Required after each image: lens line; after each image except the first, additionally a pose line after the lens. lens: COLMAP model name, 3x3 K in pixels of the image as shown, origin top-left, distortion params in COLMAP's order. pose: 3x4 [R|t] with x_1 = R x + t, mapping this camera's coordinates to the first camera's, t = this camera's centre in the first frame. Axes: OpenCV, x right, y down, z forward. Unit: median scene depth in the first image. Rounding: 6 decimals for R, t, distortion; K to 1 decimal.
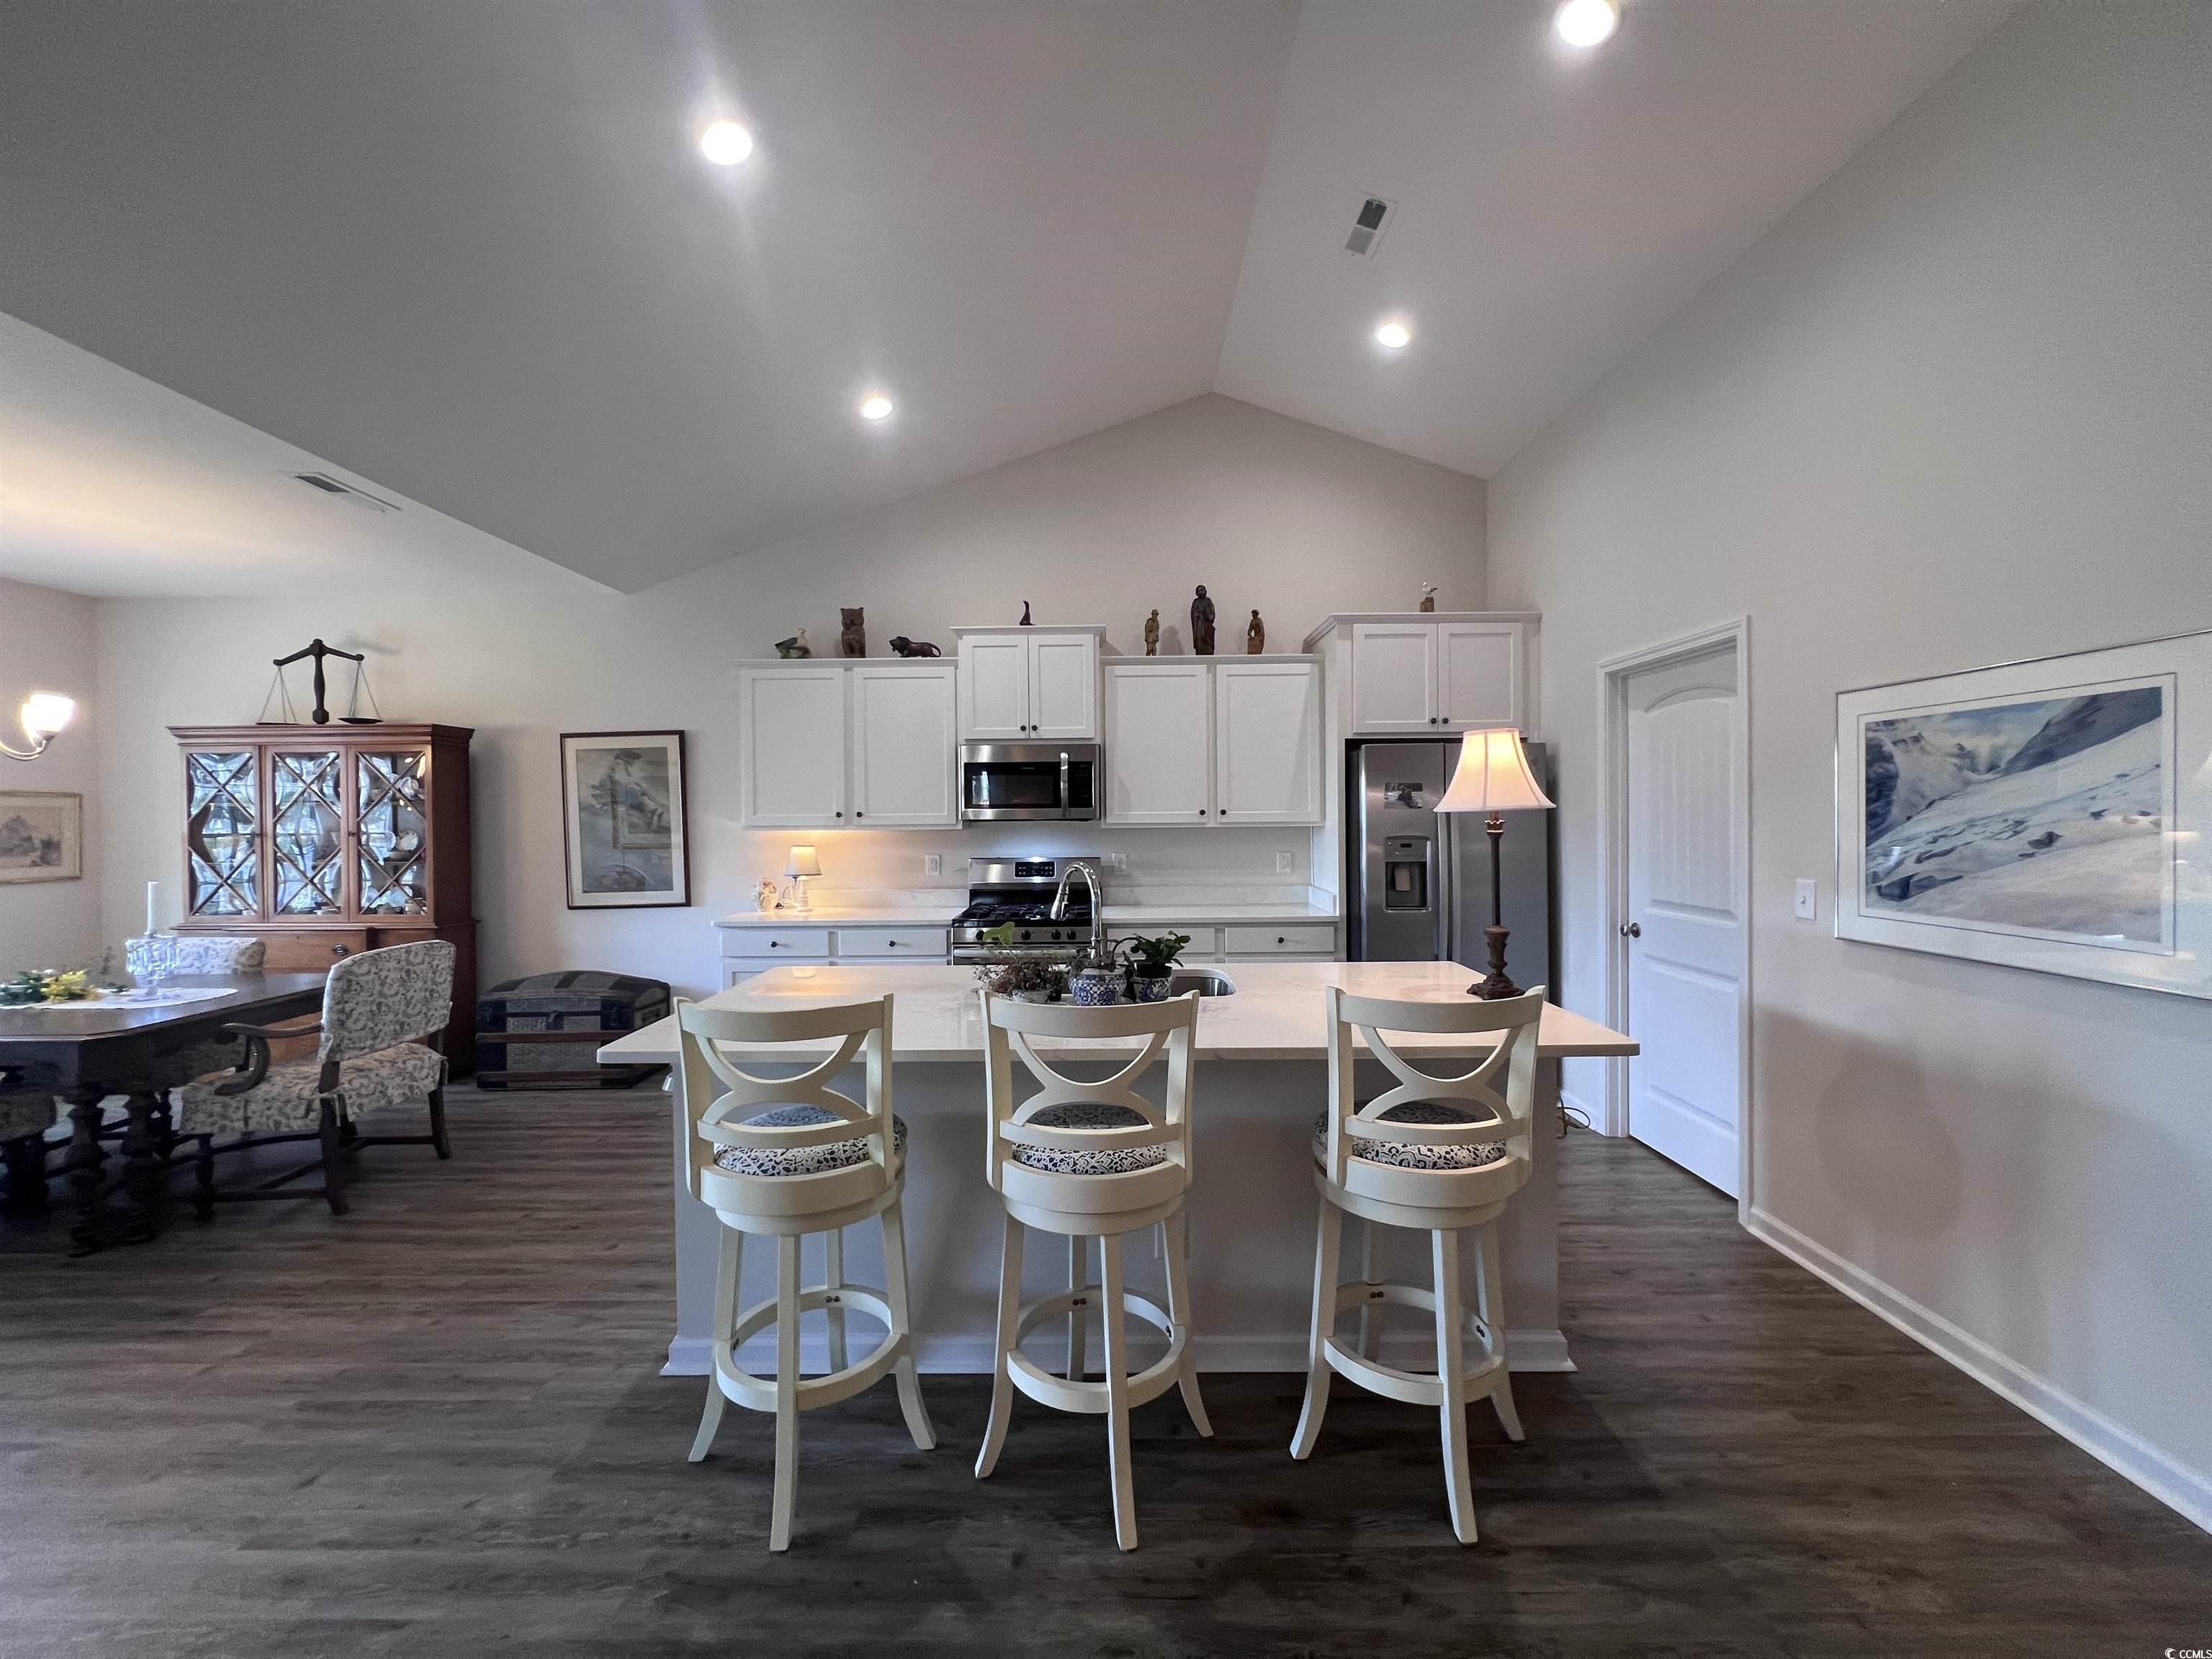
lens RADIAL K [[883.6, 0, 1103.2], [0, 883.6, 825.5], [0, 0, 1]] dist [-0.001048, 0.000572]
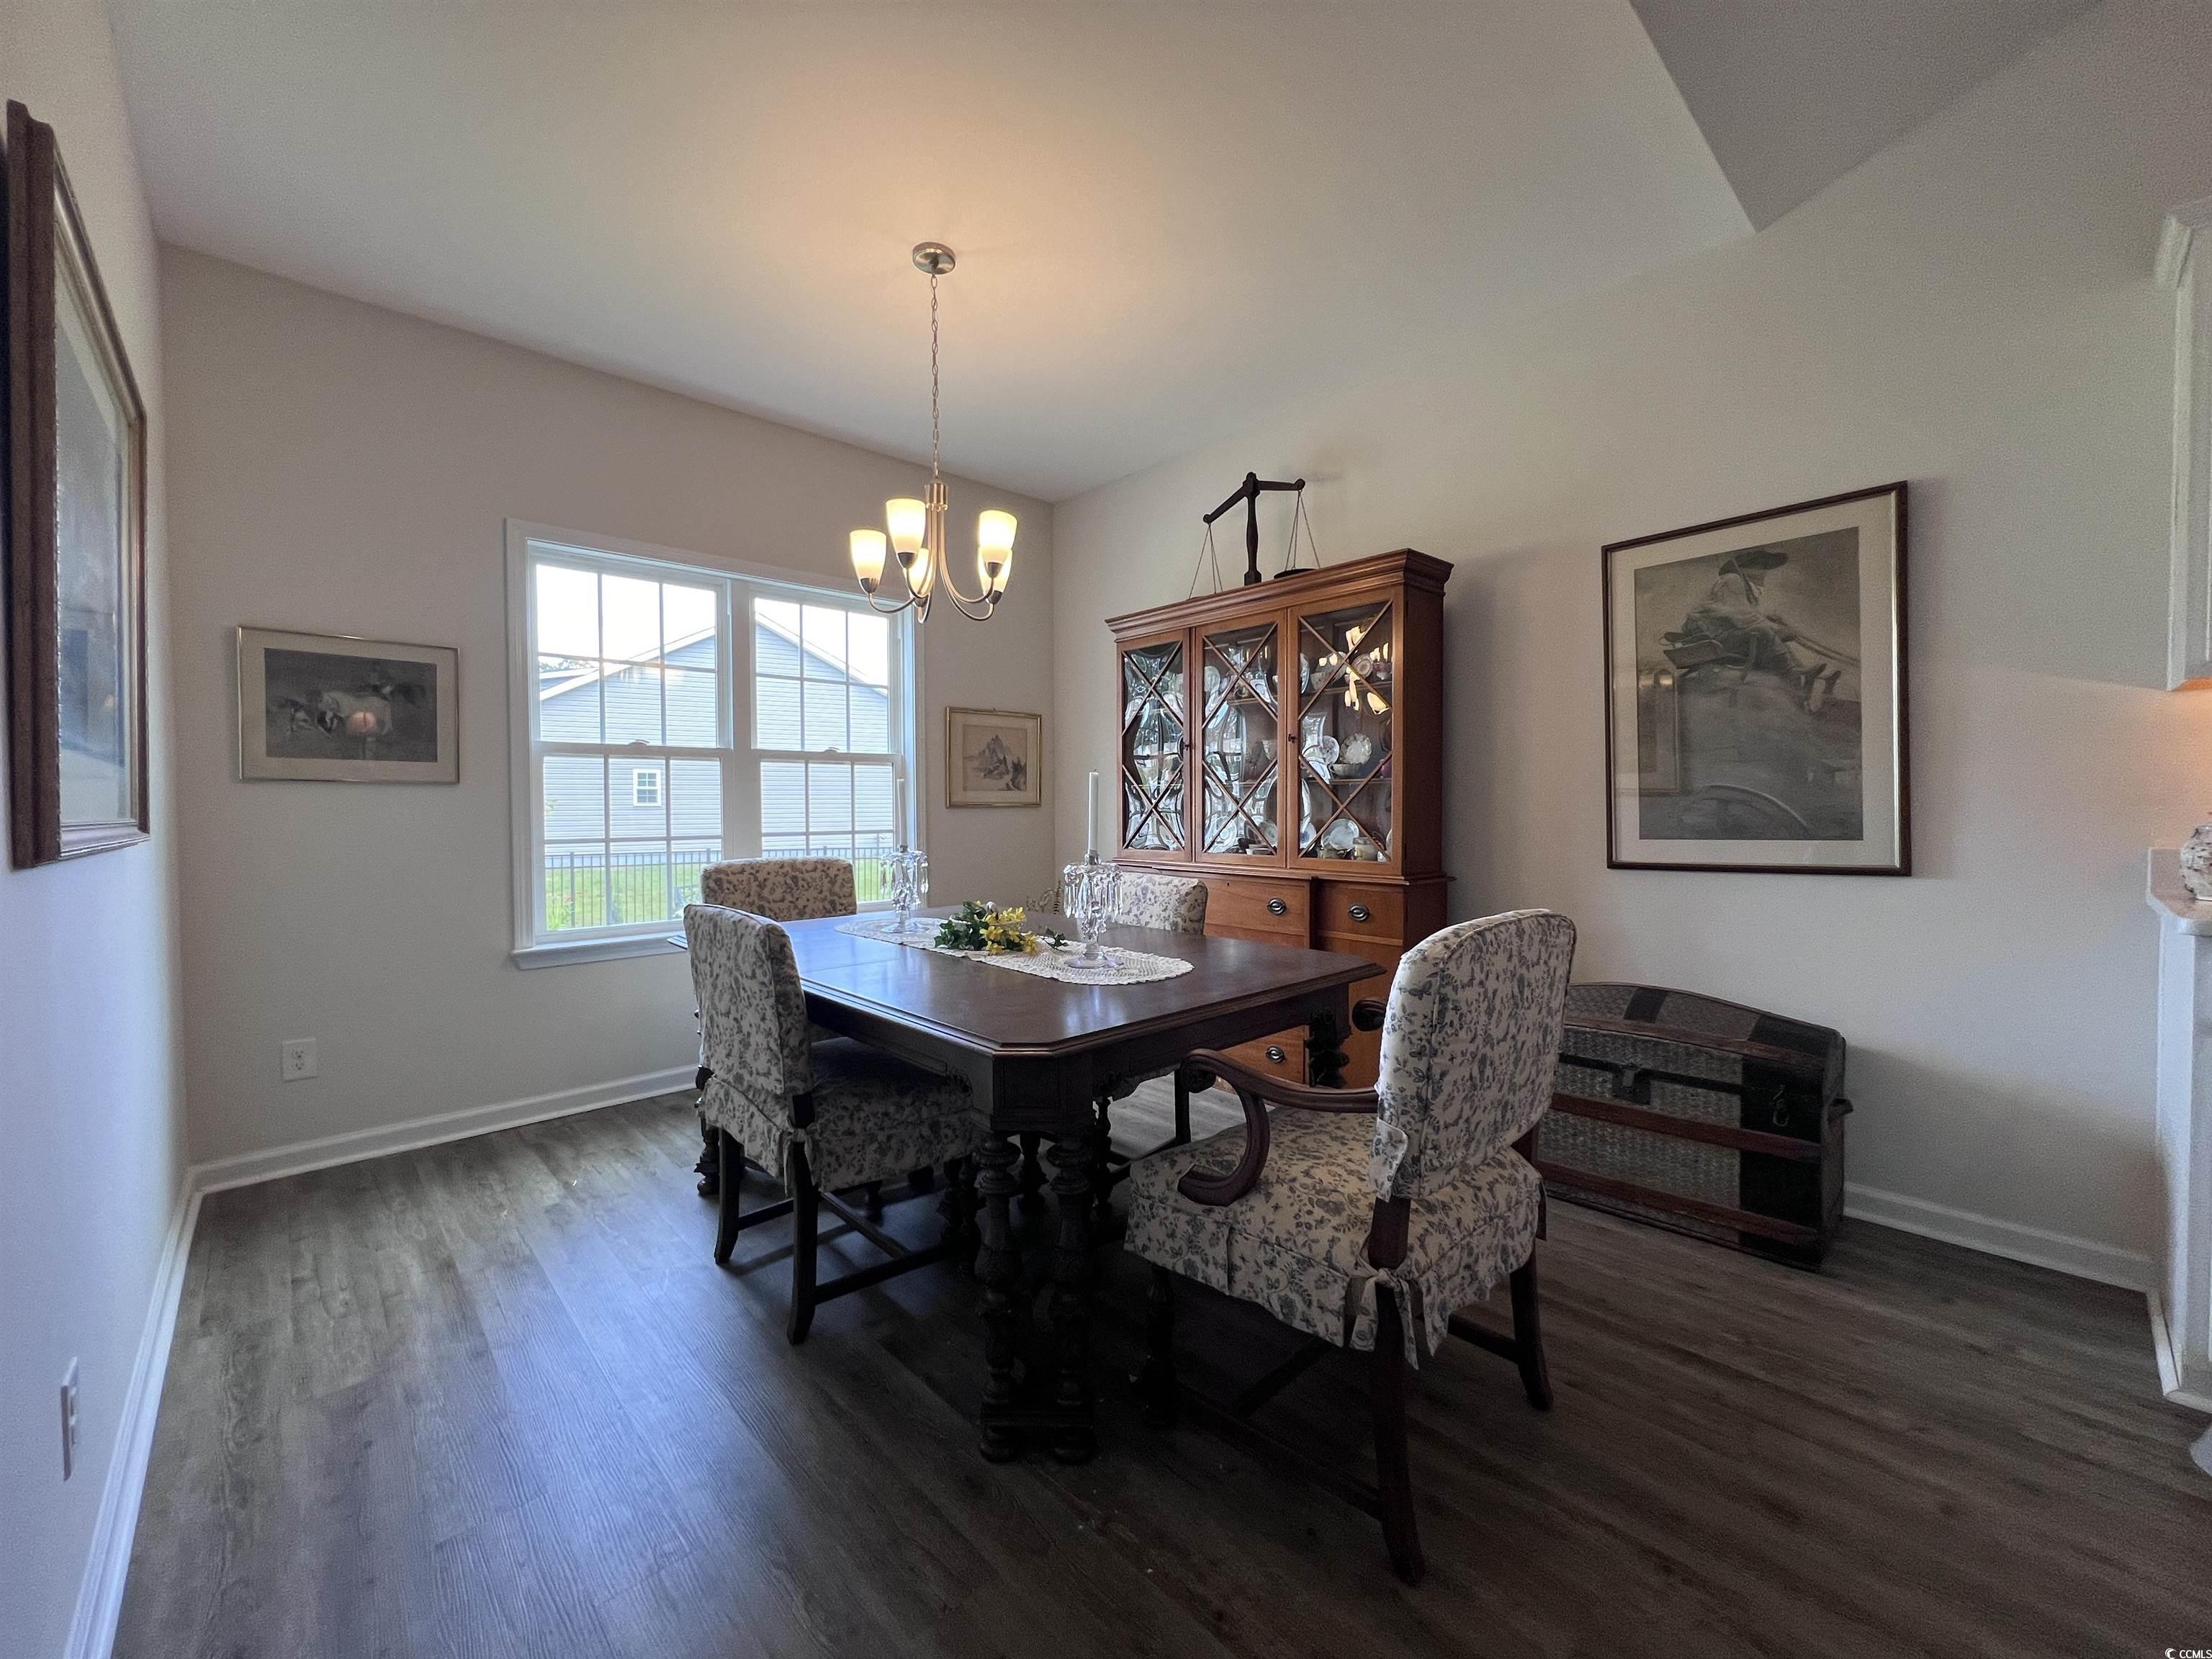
lens RADIAL K [[883.6, 0, 1104.8], [0, 883.6, 825.5], [0, 0, 1]] dist [-0.001048, 0.000572]
pose [[0.691258, 0.021627, -0.722284, -0.457978], [-0.007514, 0.999713, 0.022742, 0.062645], [0.722569, -0.010293, 0.691223, 0.424910]]
